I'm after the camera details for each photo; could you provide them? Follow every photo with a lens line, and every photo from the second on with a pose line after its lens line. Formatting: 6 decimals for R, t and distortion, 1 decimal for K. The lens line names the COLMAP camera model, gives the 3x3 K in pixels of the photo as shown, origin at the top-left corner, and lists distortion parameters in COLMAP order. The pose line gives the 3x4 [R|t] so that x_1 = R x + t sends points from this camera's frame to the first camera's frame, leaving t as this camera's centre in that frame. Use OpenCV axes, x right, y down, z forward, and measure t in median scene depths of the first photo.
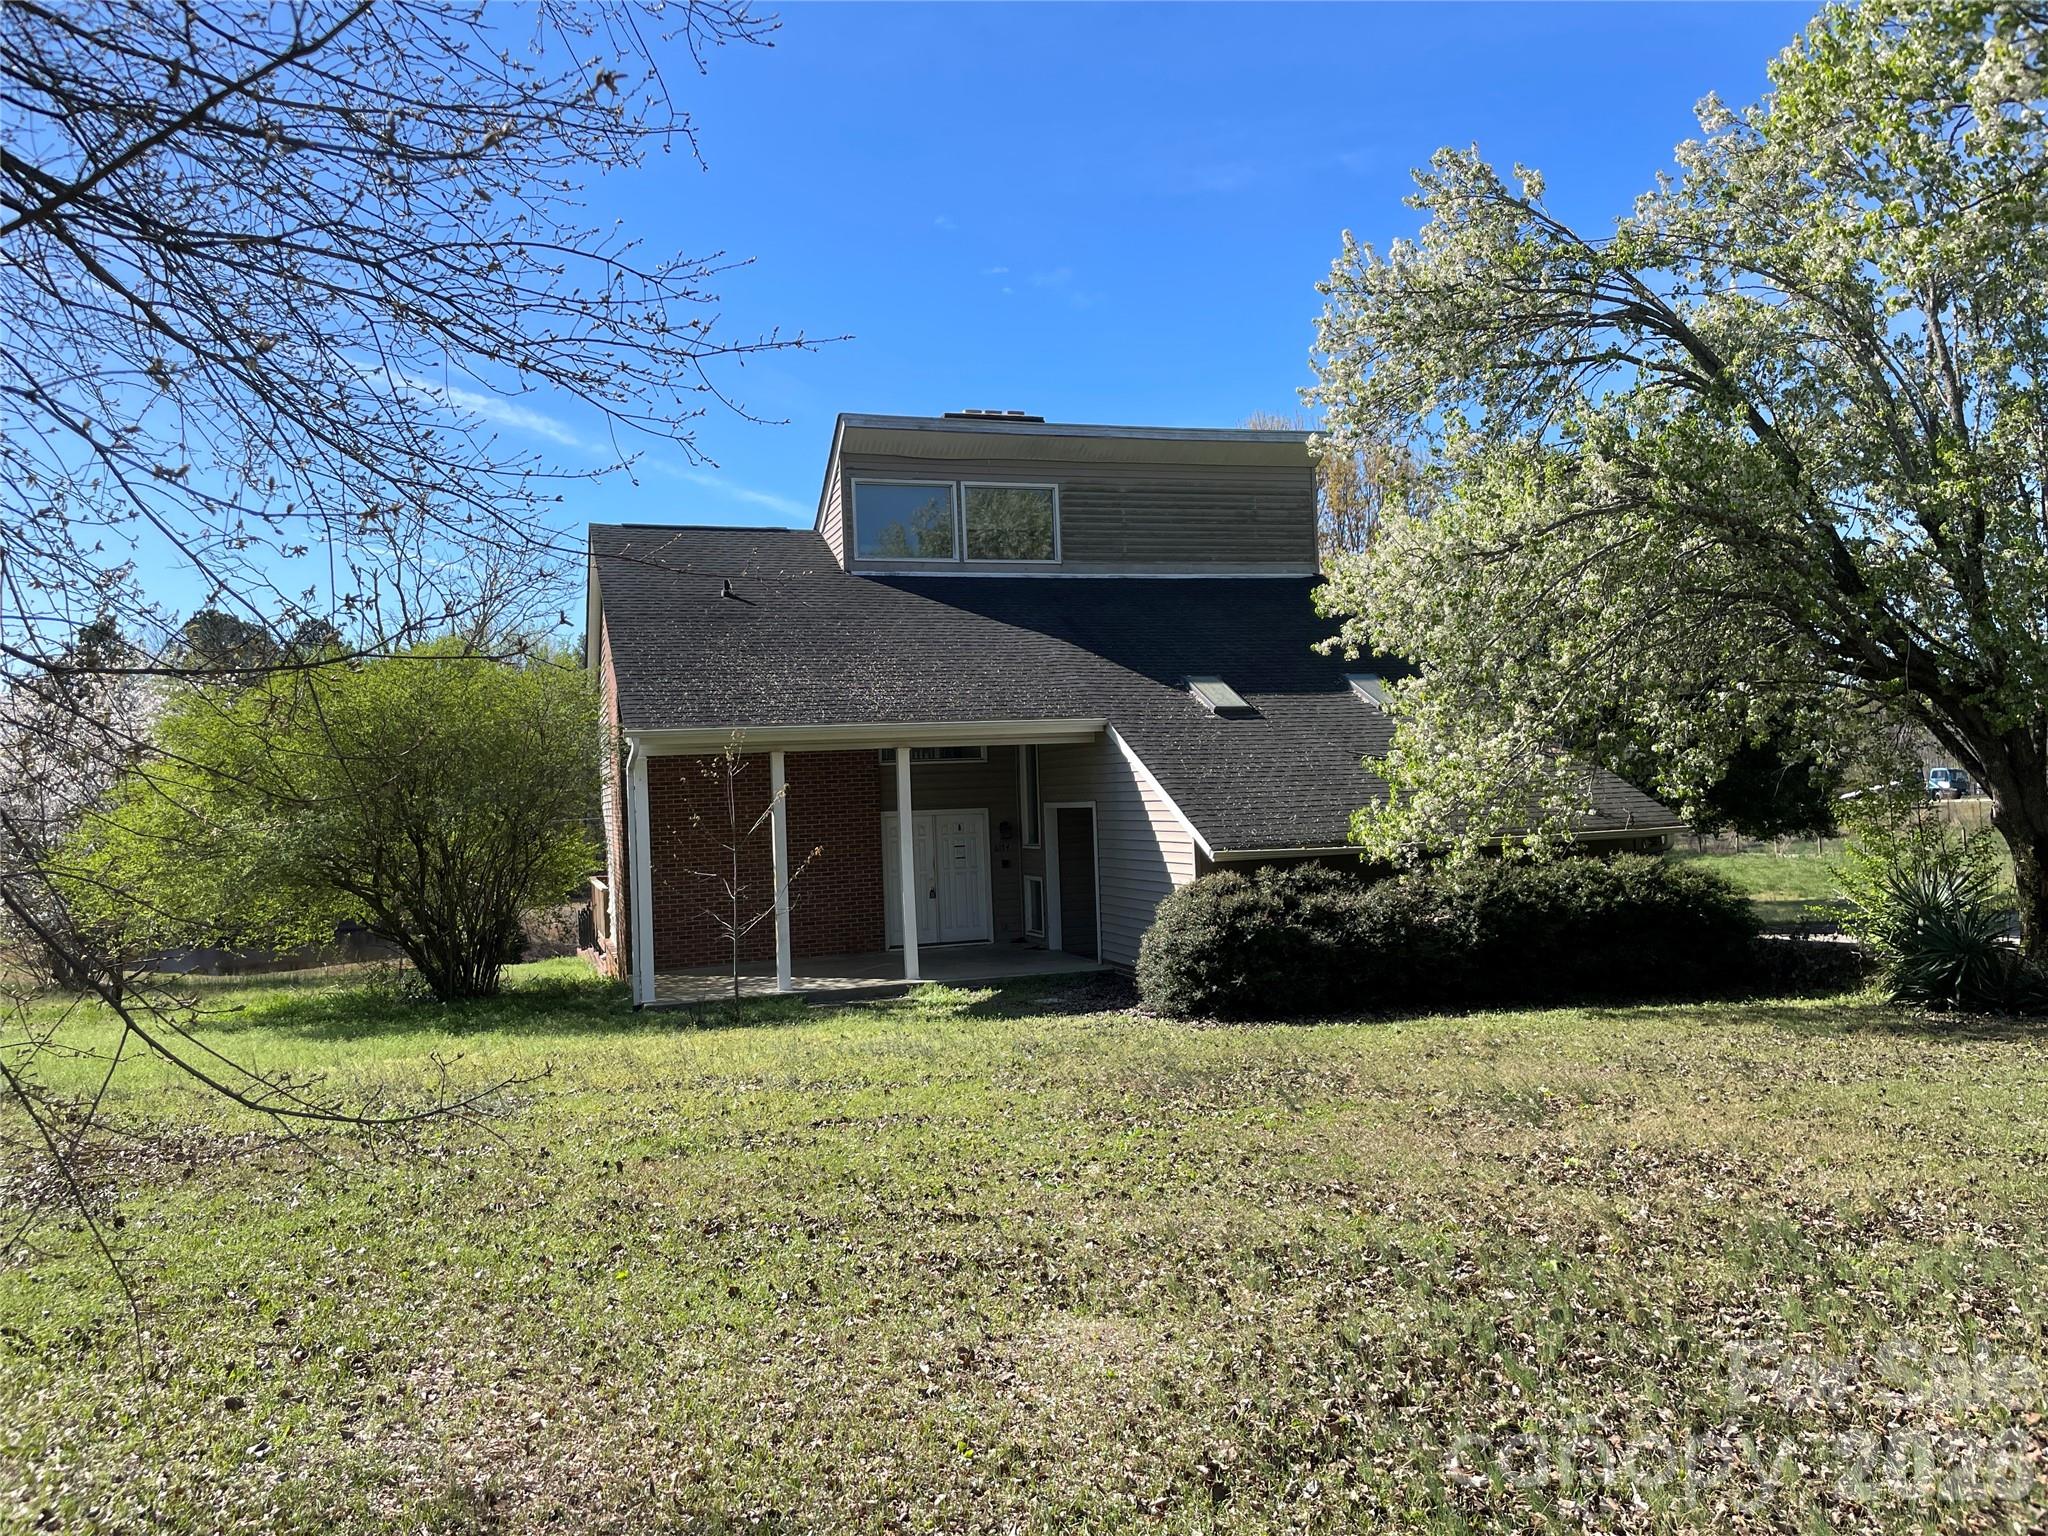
lens RADIAL K [[1574.7, 0, 1024.6], [0, 1574.7, 780.8], [0, 0, 1]] dist [0.072107, -0.090403]
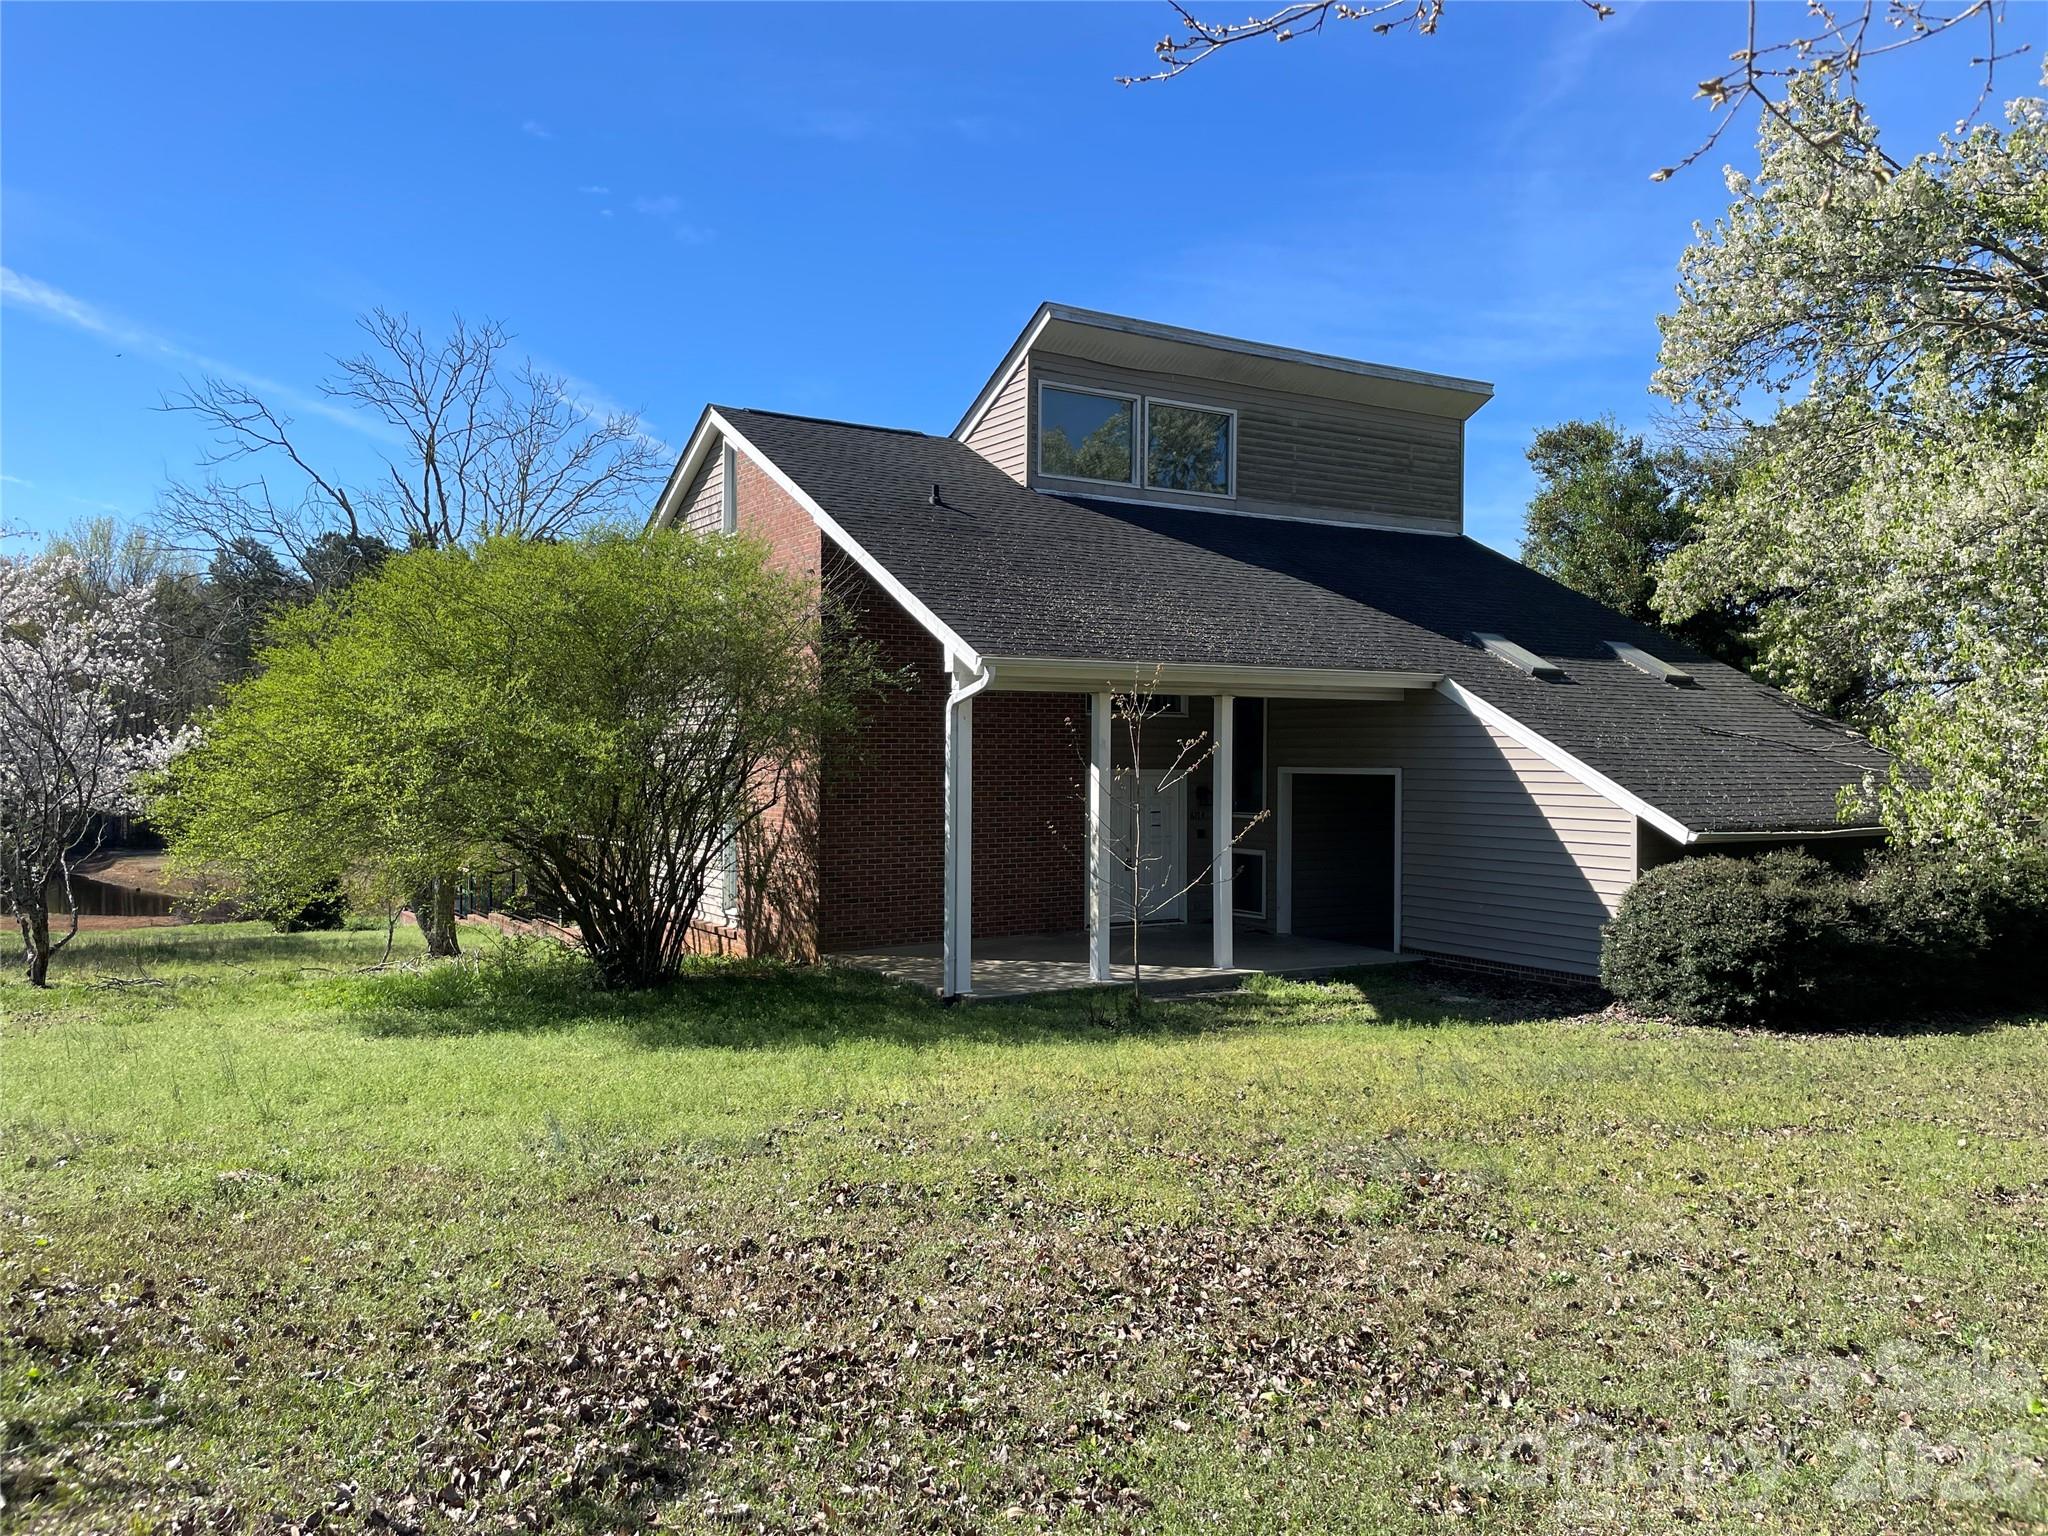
lens RADIAL K [[1574.7, 0, 1029.0], [0, 1574.7, 756.1], [0, 0, 1]] dist [0.072107, -0.090403]
pose [[0.970515, 0.045232, 0.236759, -0.329100], [-0.046546, 0.998916, -0.000040, 0.014613], [-0.236504, -0.010981, 0.971568, 0.172720]]
